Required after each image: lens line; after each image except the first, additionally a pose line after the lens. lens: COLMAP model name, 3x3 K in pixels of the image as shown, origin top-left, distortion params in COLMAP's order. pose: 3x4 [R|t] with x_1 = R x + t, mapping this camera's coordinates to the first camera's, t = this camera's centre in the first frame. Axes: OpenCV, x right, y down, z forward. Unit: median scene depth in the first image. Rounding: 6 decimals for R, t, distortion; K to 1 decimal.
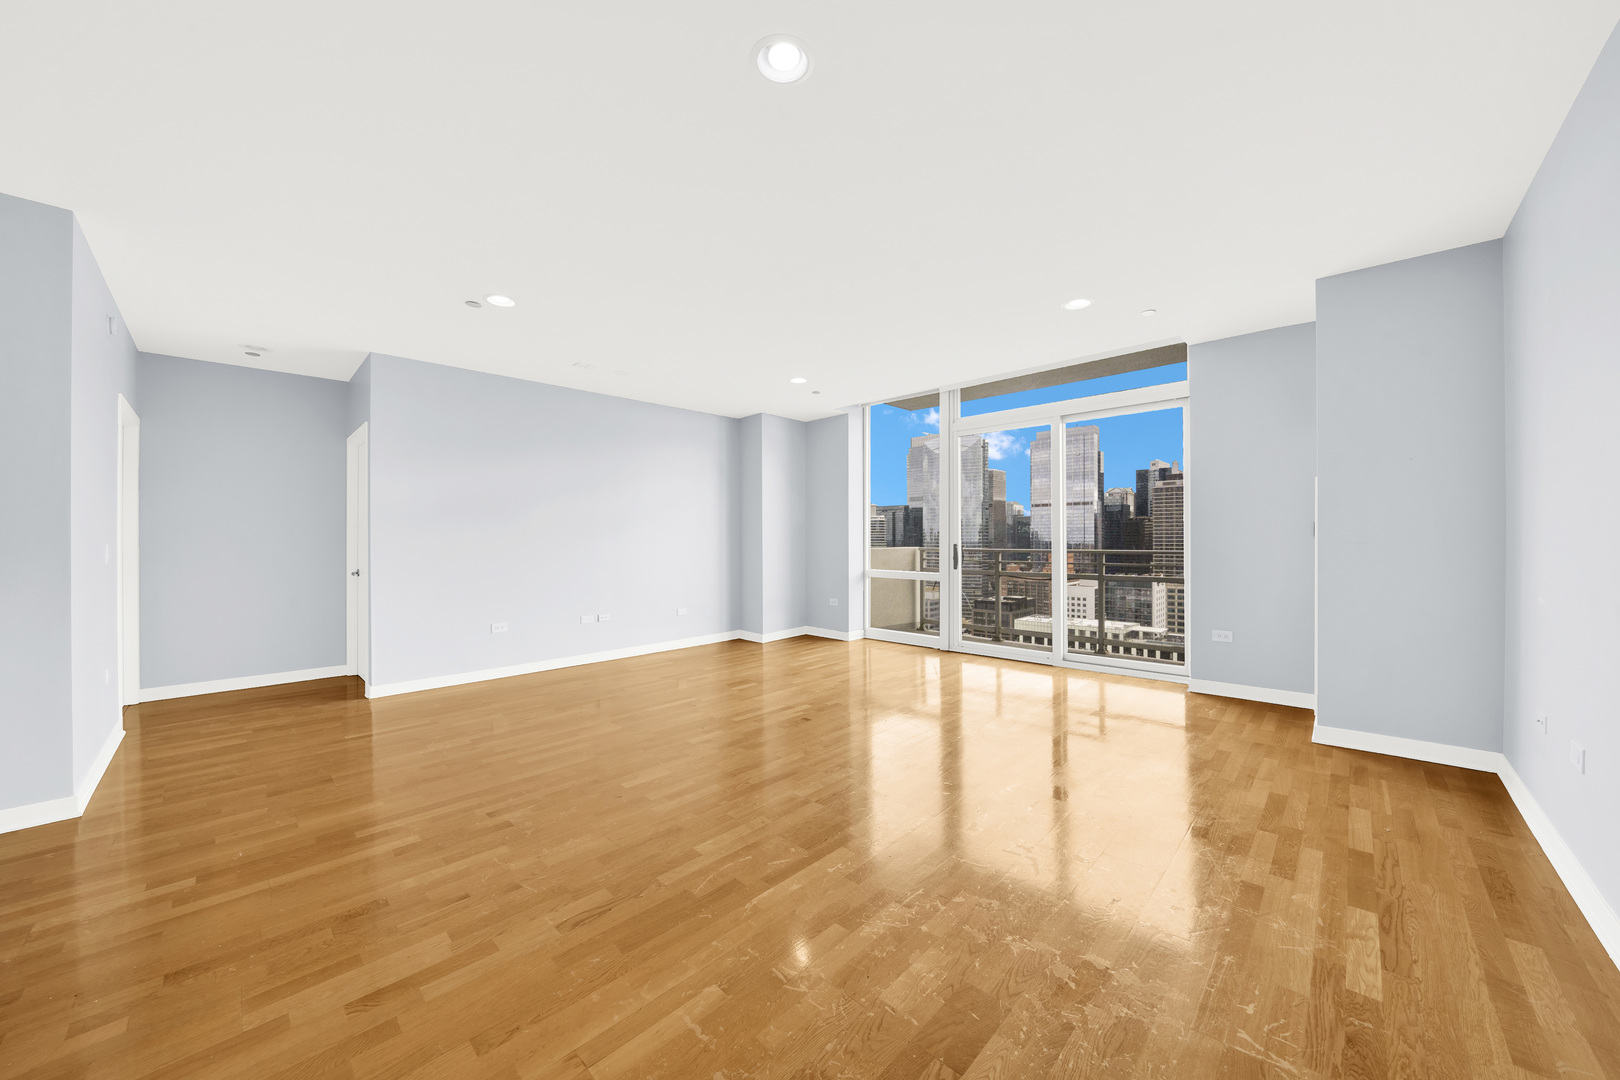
lens RADIAL K [[576.0, 0, 830.8], [0, 576.0, 544.0], [0, 0, 1]] dist [-0.019692, 0.001429]
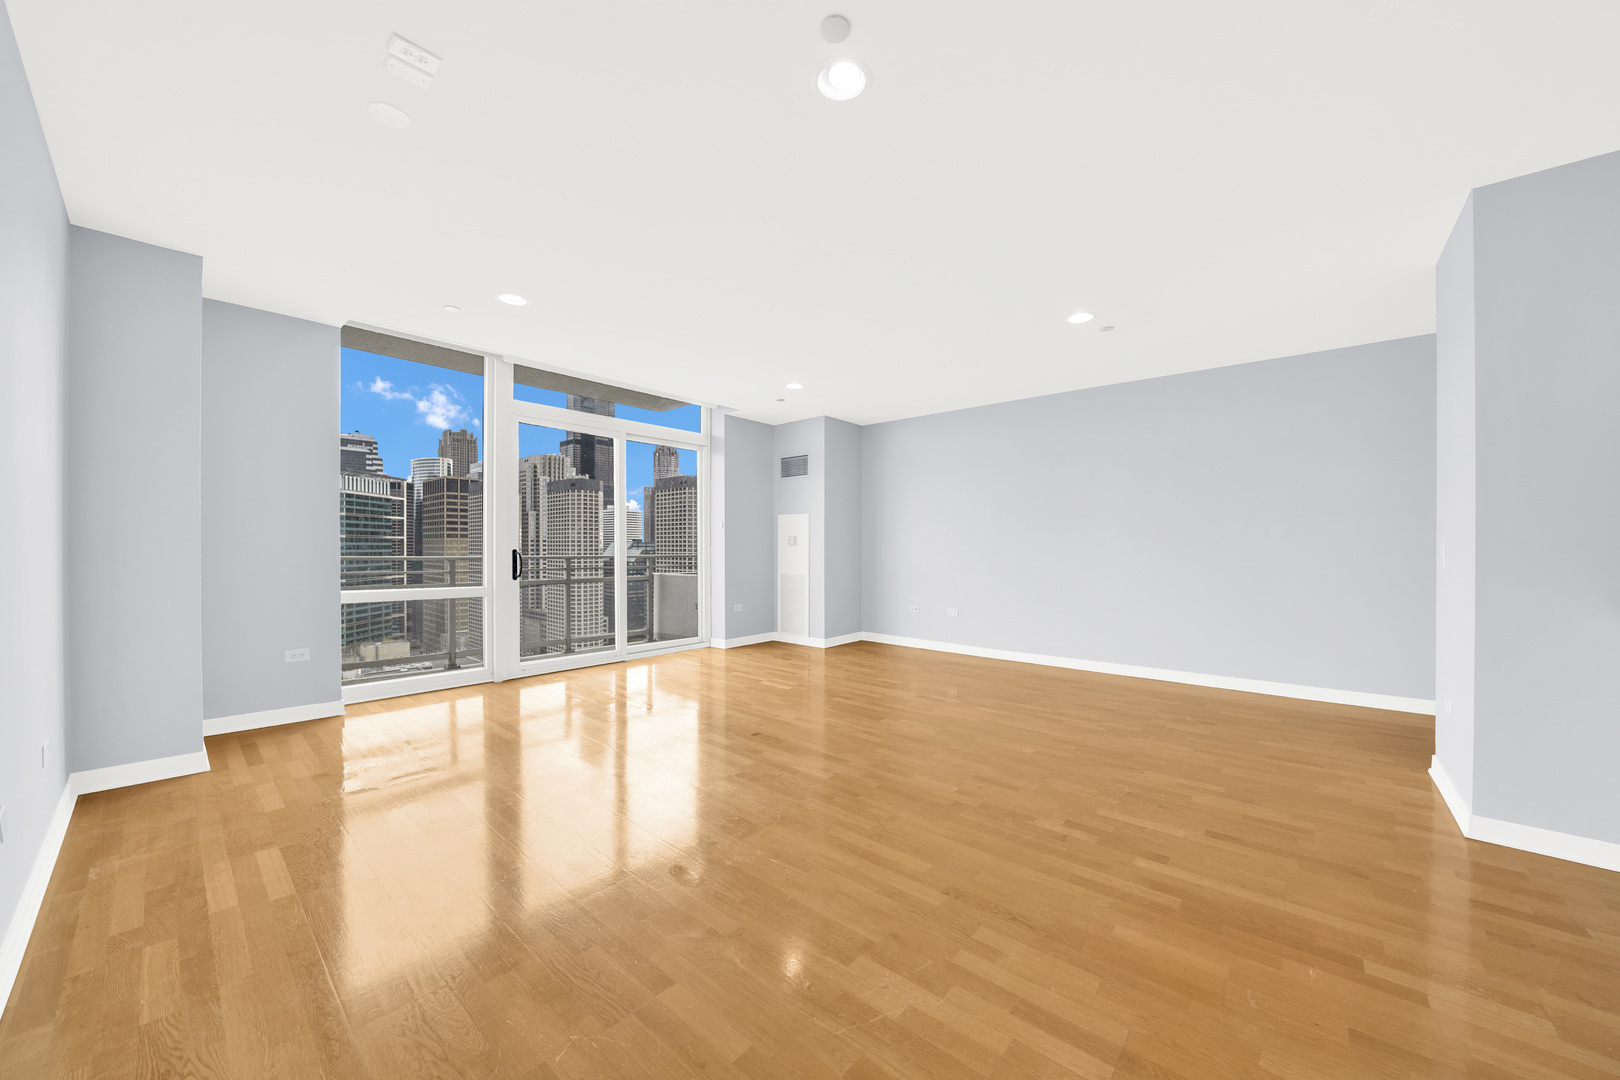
lens RADIAL K [[576.0, 0, 817.3], [0, 576.0, 544.5], [0, 0, 1]] dist [-0.019692, 0.001429]
pose [[-0.038514, 0.009807, 0.999210, -0.762774], [0.004193, 0.999945, -0.009653, 0.002611], [-0.999249, 0.003818, -0.038553, 0.721222]]
